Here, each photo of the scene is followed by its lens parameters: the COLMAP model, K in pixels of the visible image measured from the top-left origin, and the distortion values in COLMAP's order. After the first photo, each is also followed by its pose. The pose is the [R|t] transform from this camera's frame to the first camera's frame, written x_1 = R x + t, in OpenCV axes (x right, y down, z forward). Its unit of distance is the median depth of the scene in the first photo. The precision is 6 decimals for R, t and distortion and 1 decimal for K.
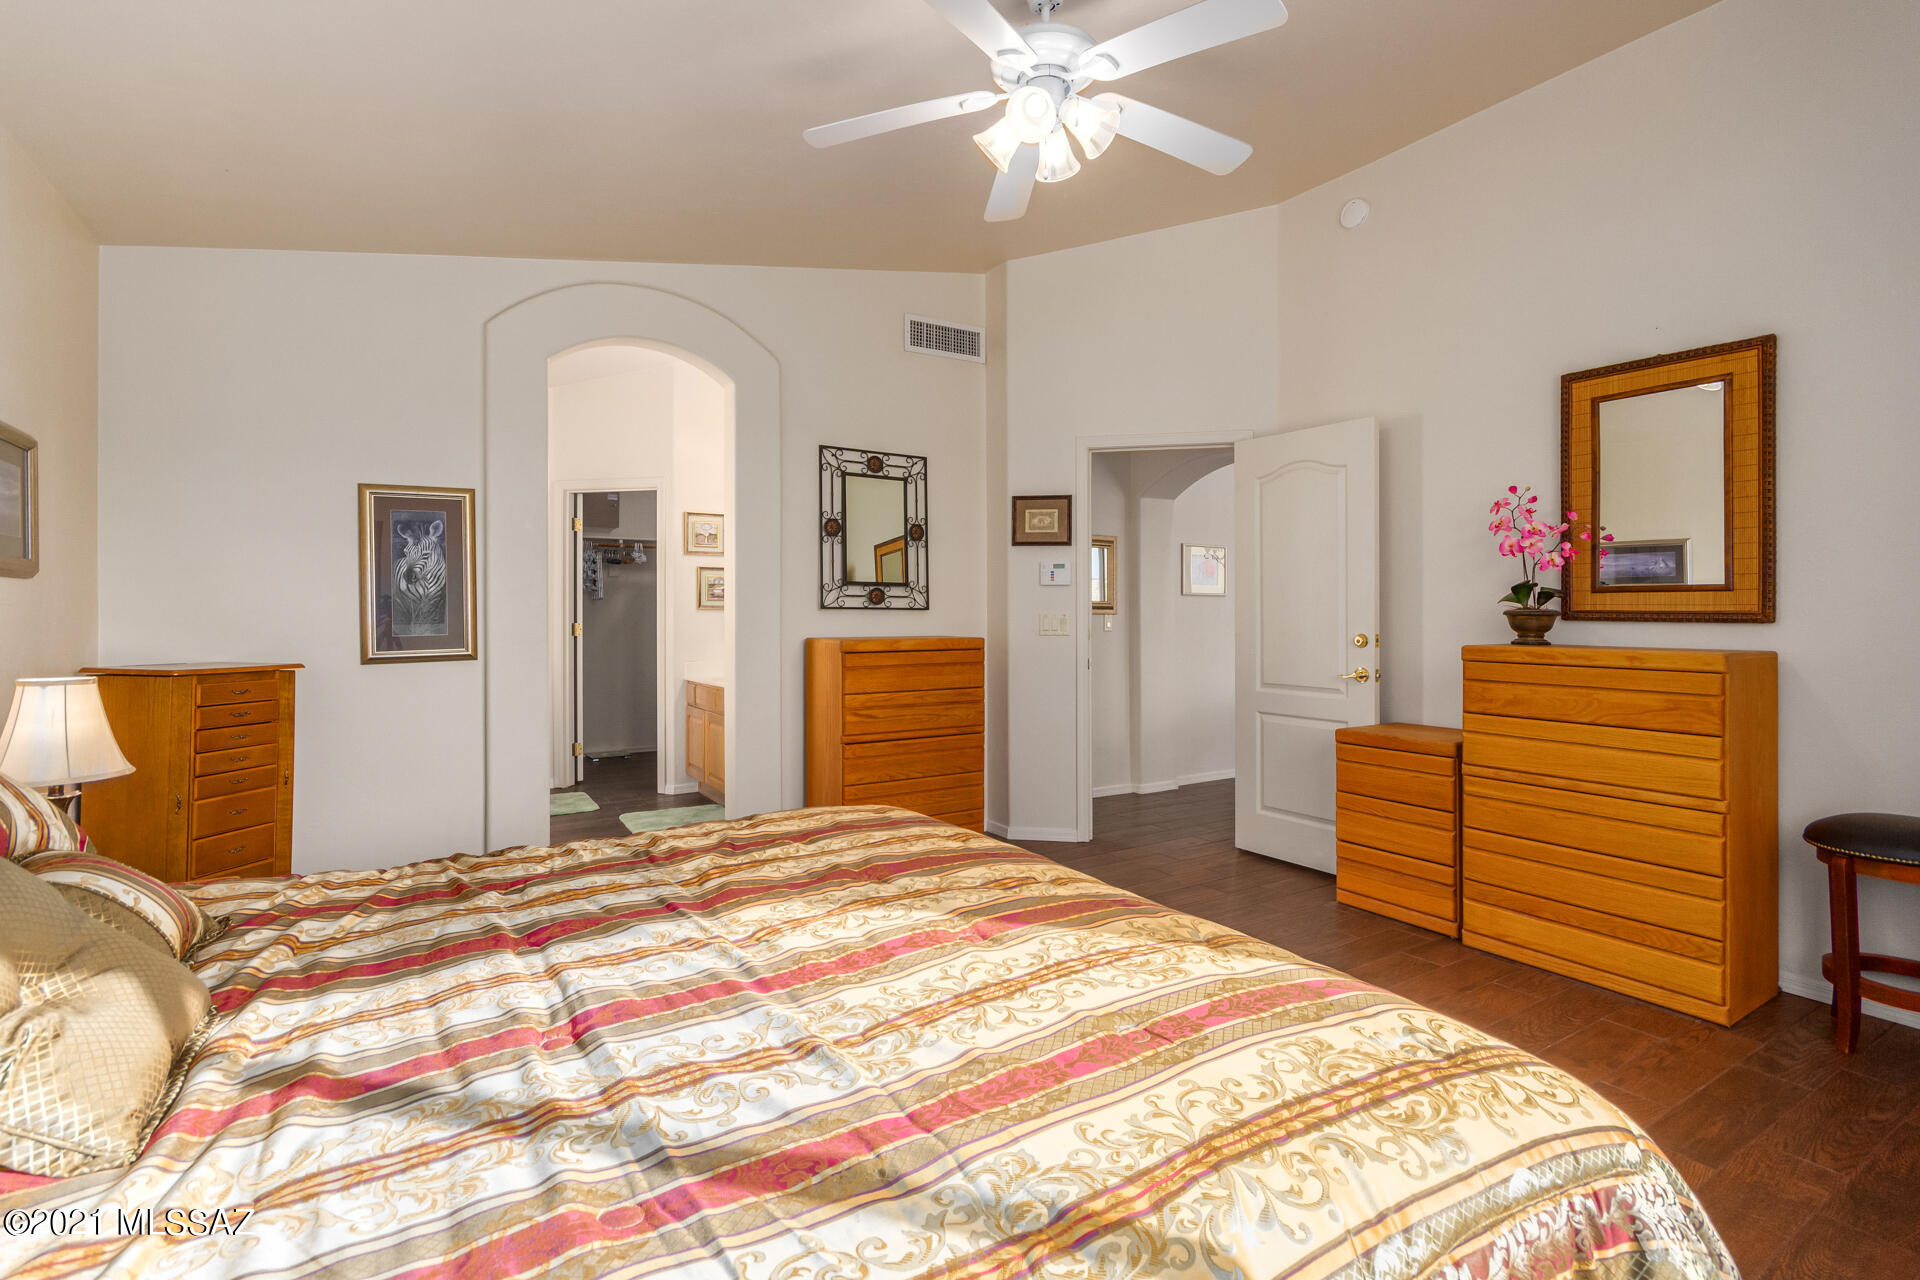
lens RADIAL K [[905.0, 0, 960.8], [0, 905.0, 618.5], [0, 0, 1]] dist [0.001297, 0.000055]
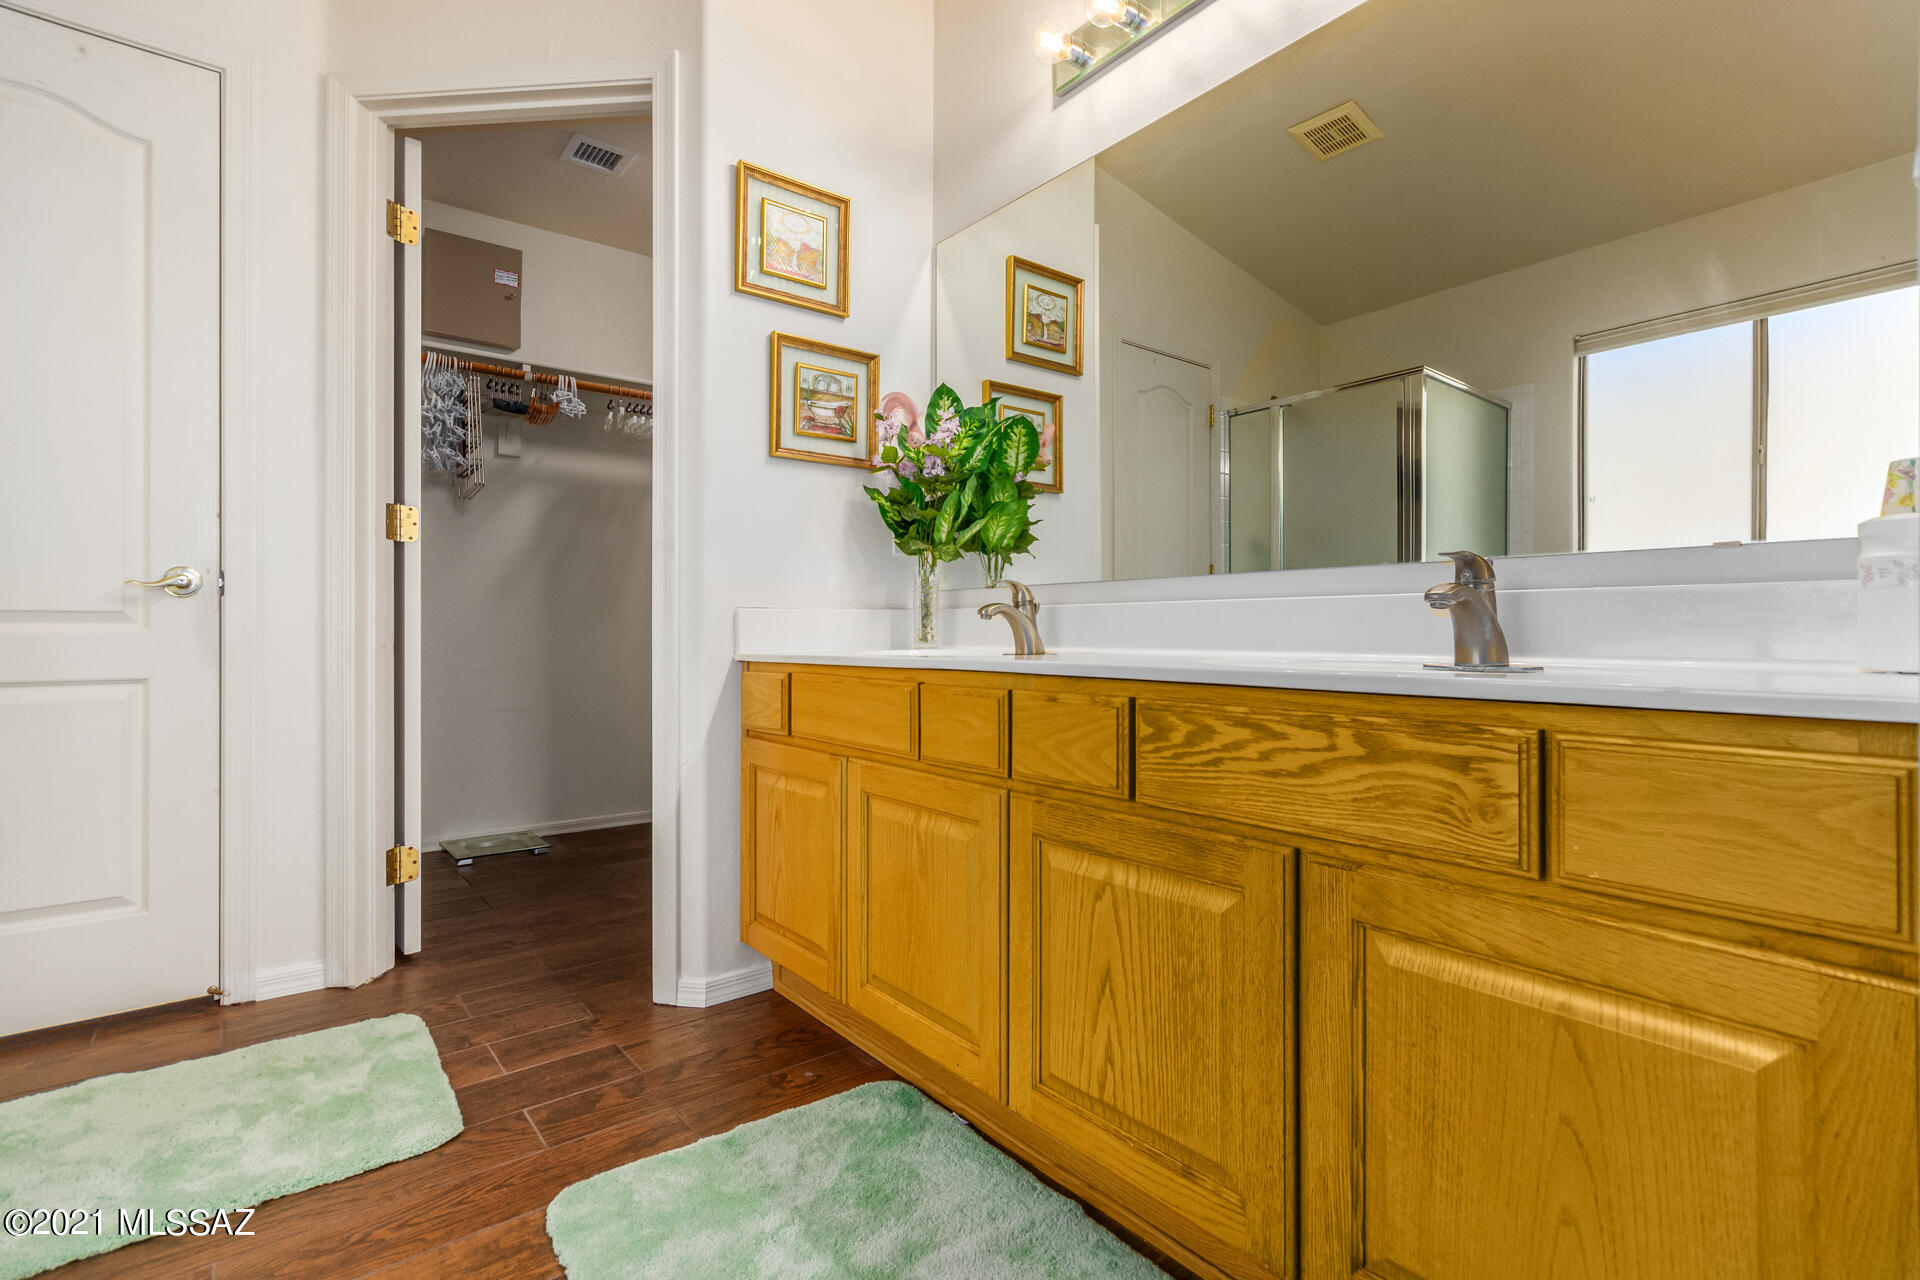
lens RADIAL K [[883.7, 0, 960.0], [0, 883.7, 640.0], [0, 0, 1]] dist [0.000286, 0.000416]
pose [[0.993704, 0.002547, 0.112005, -0.148581], [-0.002913, 0.999991, 0.003097, 0.033671], [-0.111996, -0.003404, 0.993703, 0.381066]]
